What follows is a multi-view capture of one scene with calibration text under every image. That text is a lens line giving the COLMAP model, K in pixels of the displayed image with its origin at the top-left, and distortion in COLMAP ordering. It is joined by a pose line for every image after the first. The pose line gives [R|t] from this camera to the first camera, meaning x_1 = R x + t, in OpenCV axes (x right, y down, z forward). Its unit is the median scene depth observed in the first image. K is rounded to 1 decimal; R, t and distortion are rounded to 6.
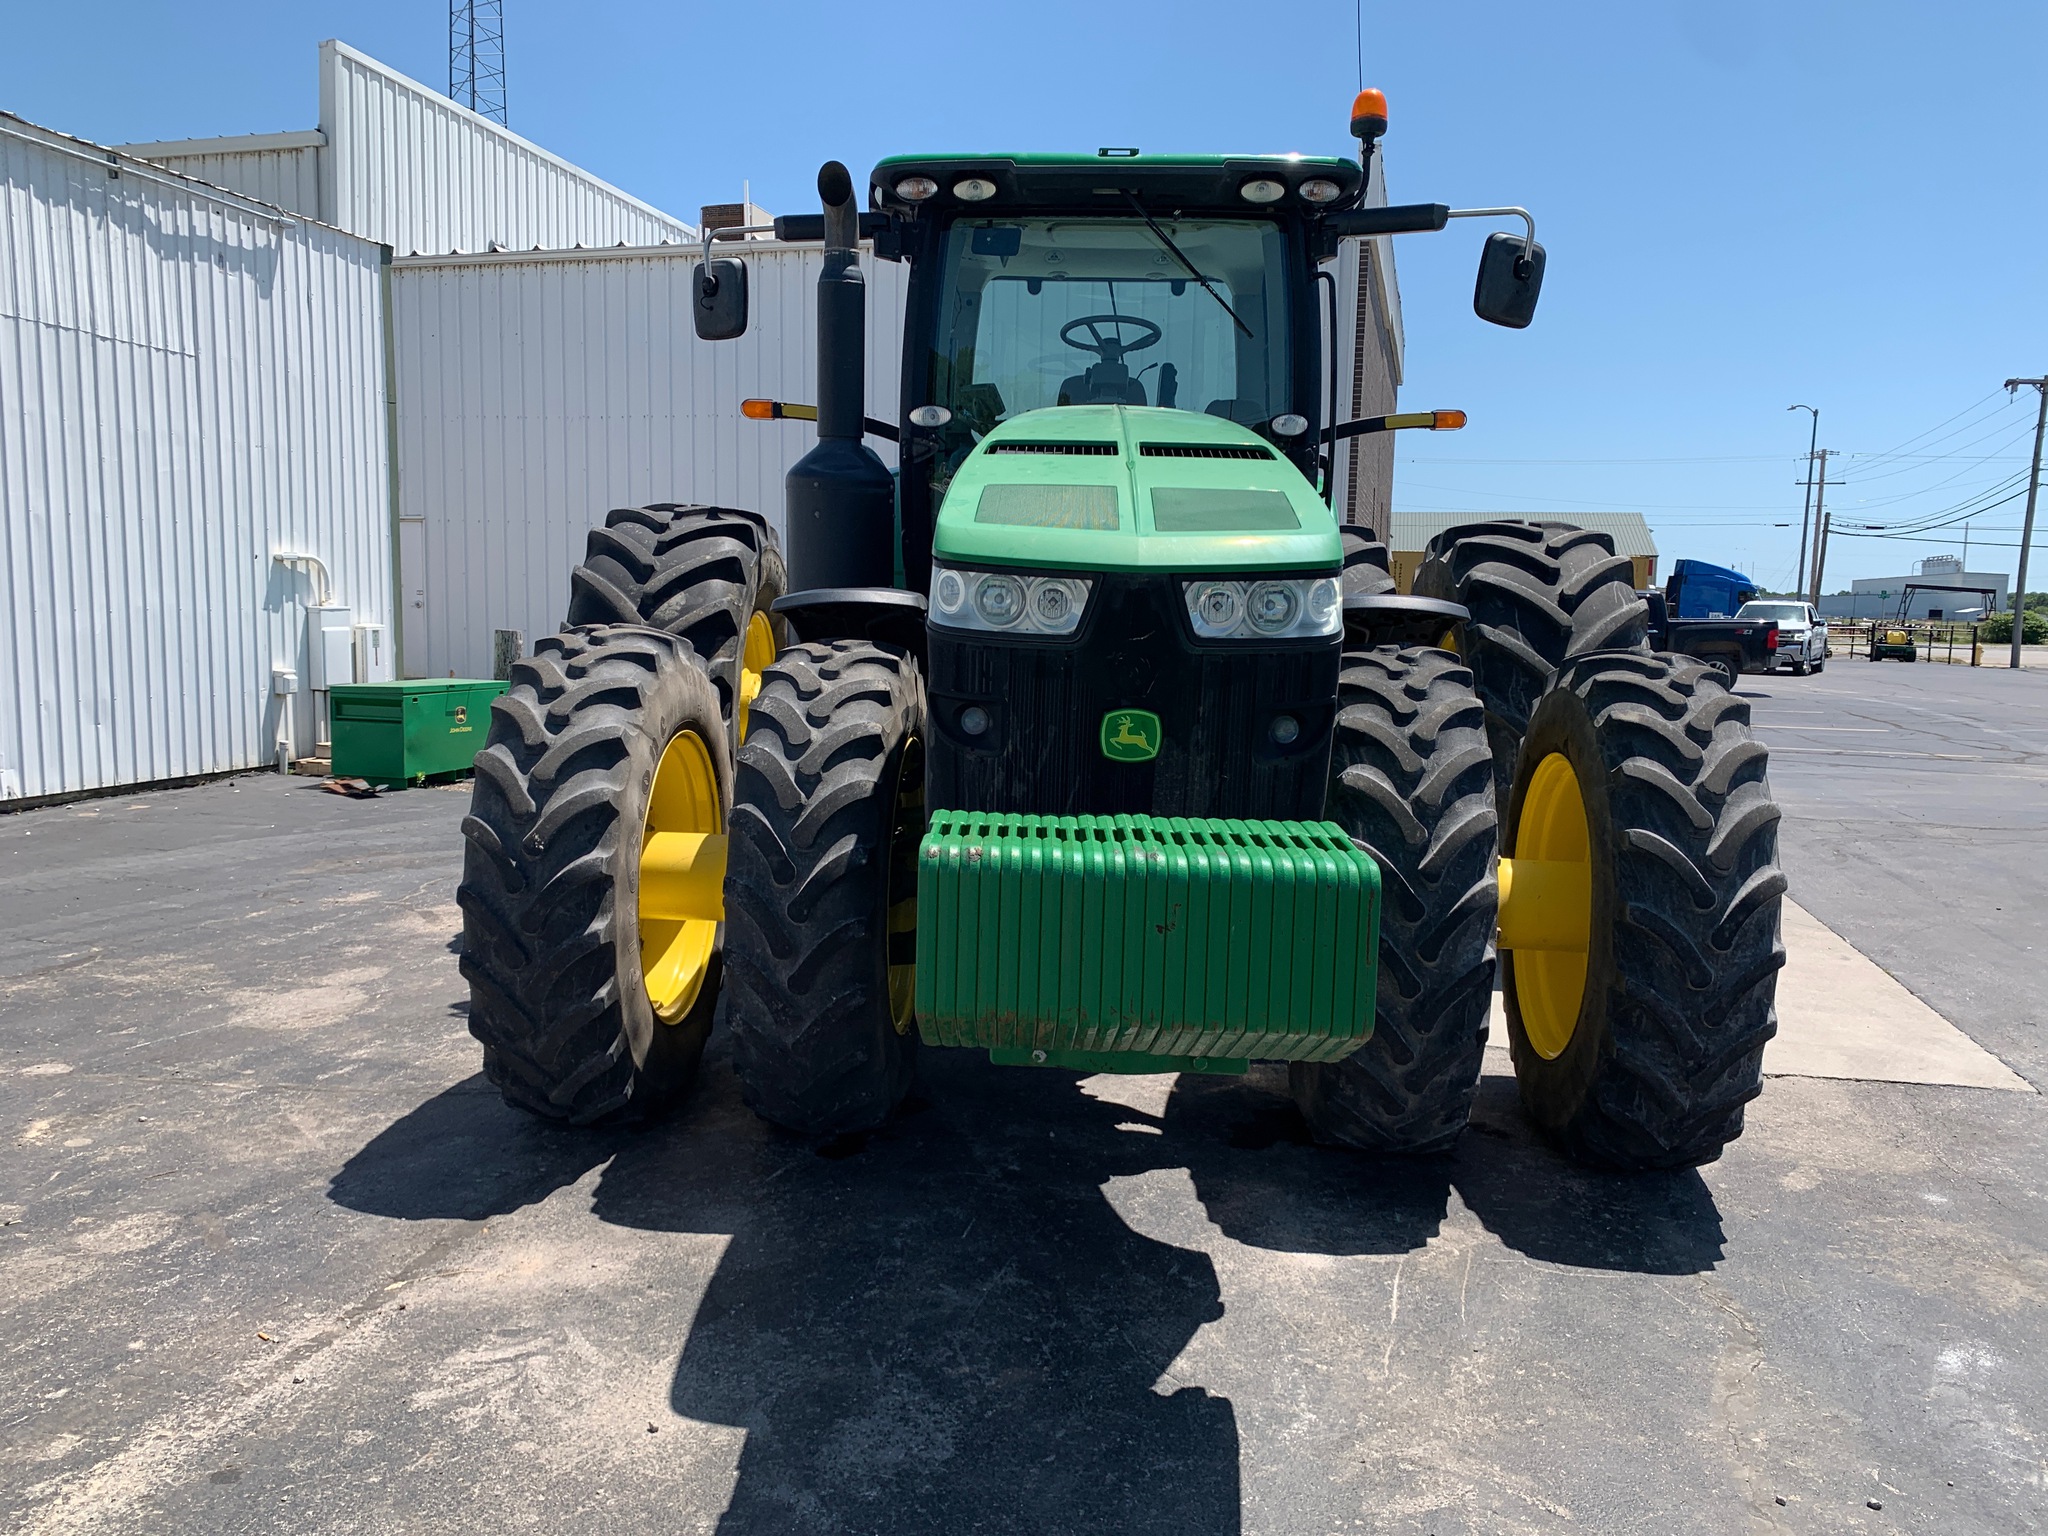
lens RADIAL K [[1575.6, 0, 1024.0], [0, 1575.6, 768.0], [0, 0, 1]] dist [-0.002686, 0.004696]
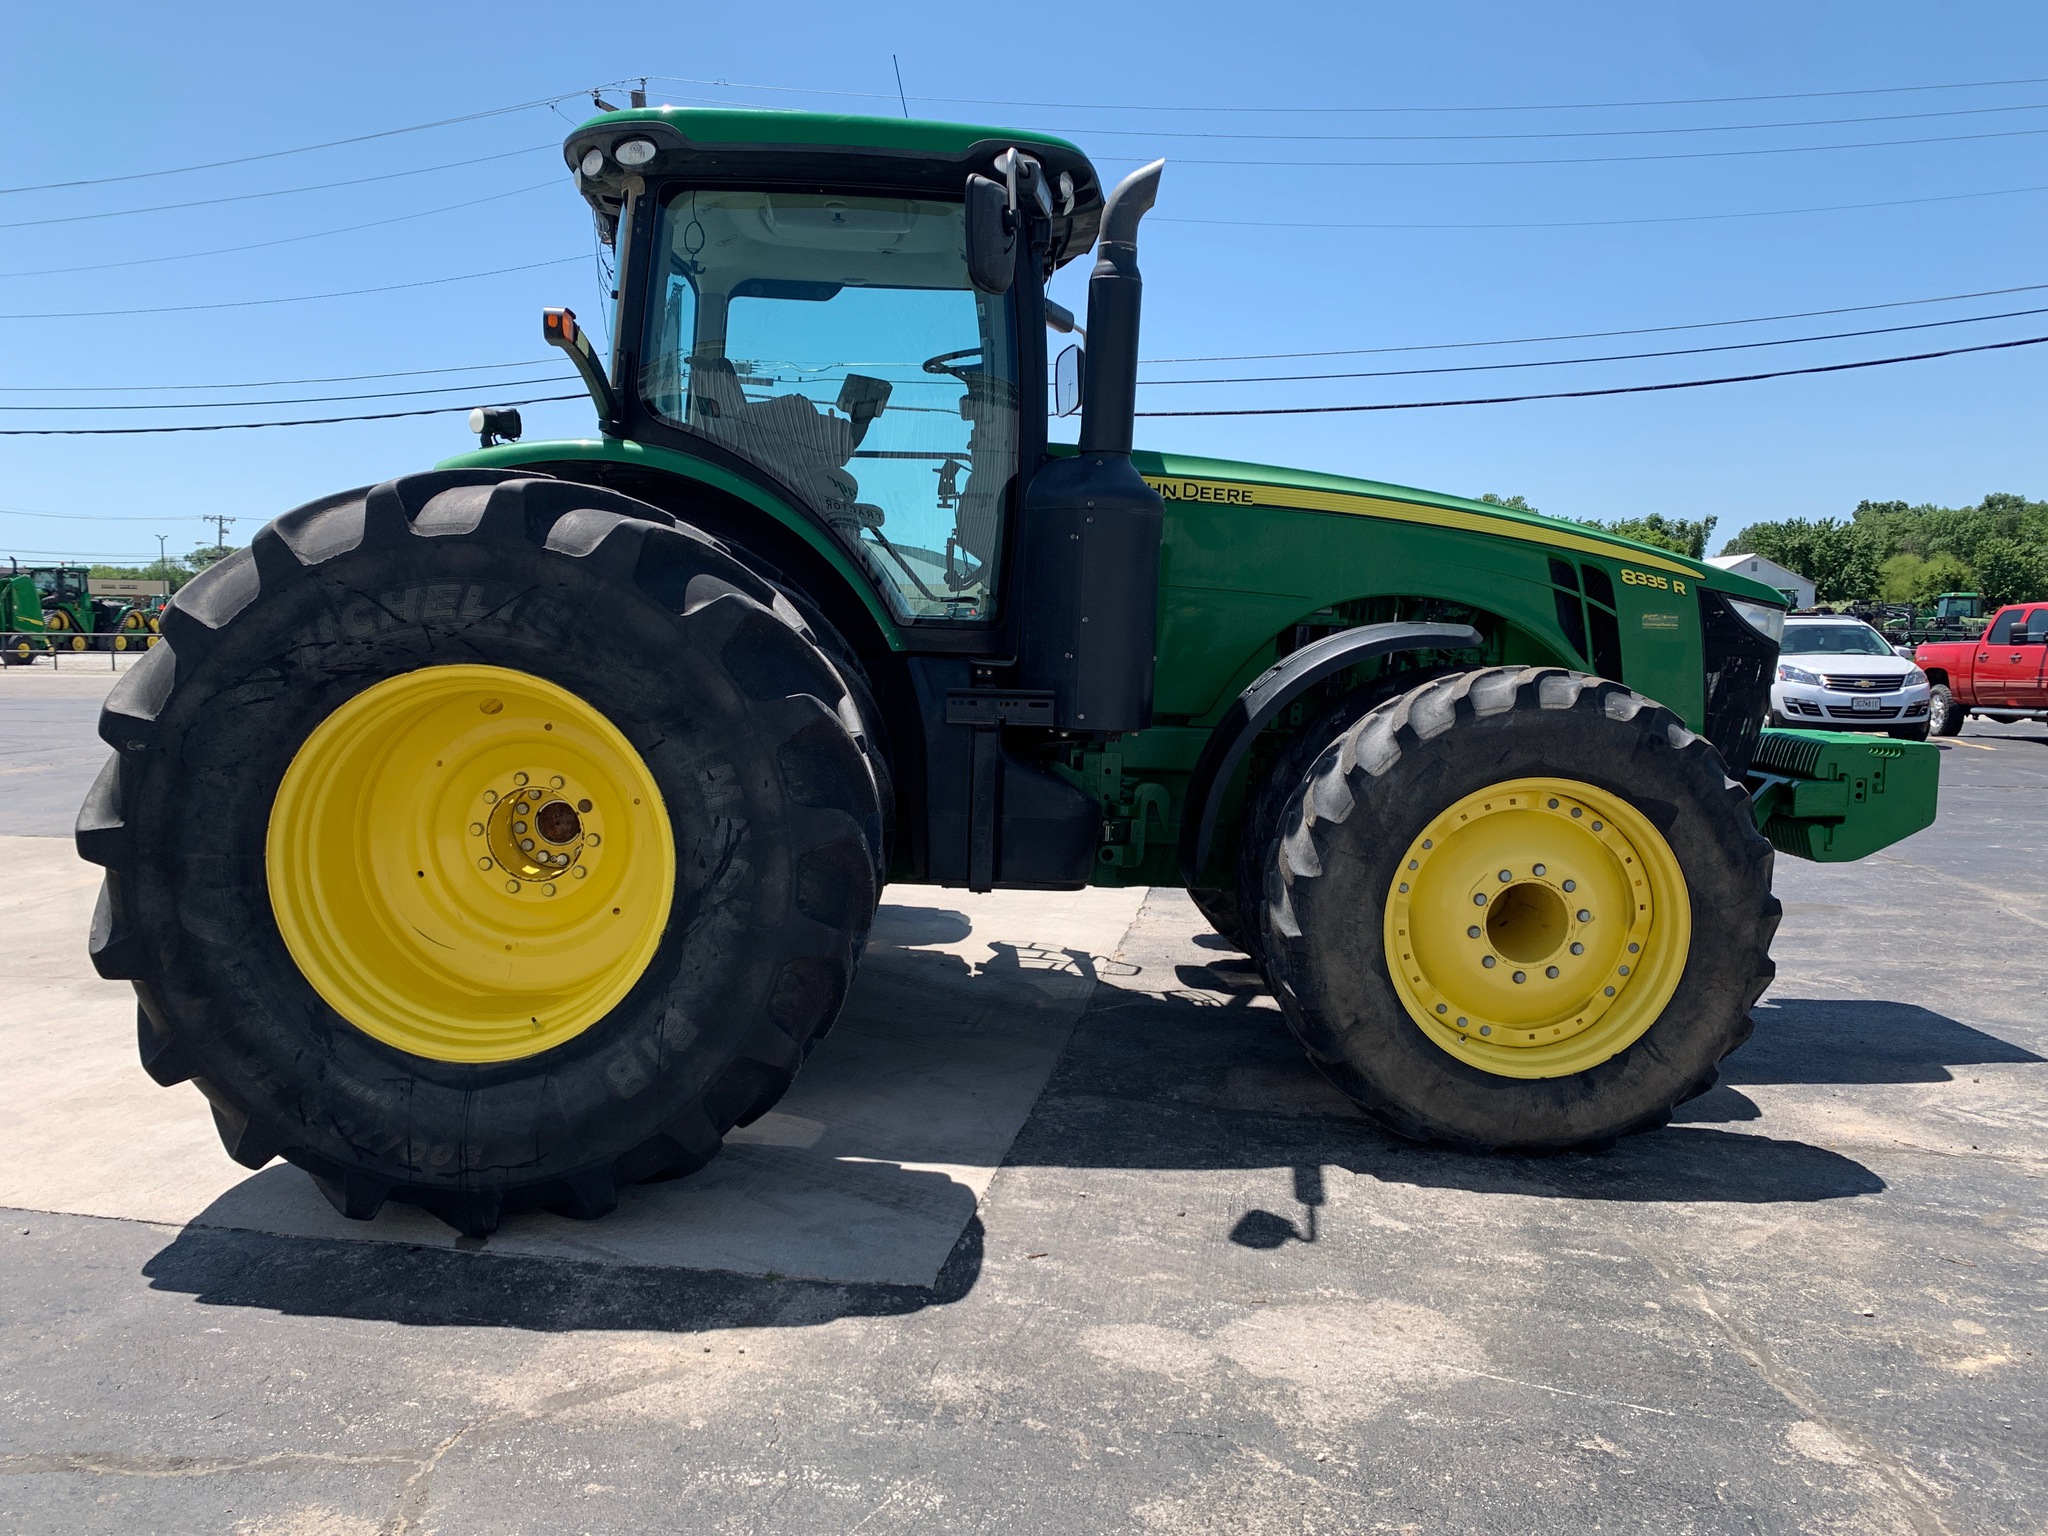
lens RADIAL K [[1551.8, 0, 977.8], [0, 1551.8, 814.7], [0, 0, 1]] dist [0.036338, -0.036658]
pose [[-0.053083, -0.145538, 0.987928, -1.194470], [0.108910, 0.982577, 0.150602, -0.180399], [-0.992633, 0.115590, -0.036308, 1.348317]]
